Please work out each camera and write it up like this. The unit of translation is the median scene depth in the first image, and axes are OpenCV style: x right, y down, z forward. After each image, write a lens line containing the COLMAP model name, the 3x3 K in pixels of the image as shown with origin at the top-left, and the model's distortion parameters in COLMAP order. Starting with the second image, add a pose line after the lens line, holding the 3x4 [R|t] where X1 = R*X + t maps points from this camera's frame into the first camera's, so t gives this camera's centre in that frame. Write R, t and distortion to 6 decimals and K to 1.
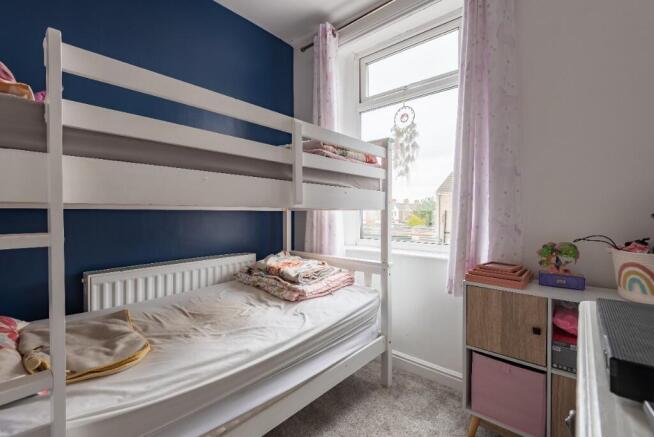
lens RADIAL K [[293.0, 0, 327.0], [0, 293.0, 218.5], [0, 0, 1]] dist [0.034123, -0.020222]
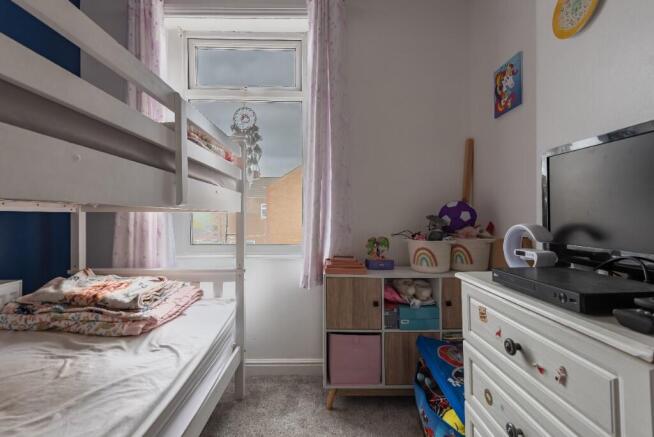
lens RADIAL K [[293.0, 0, 327.0], [0, 293.0, 218.5], [0, 0, 1]] dist [0.034123, -0.020222]
pose [[0.739261, -0.005087, 0.673399, -0.248886], [0.011857, 0.999915, -0.005464, -0.000751], [-0.673314, 0.012024, 0.739259, 0.118889]]
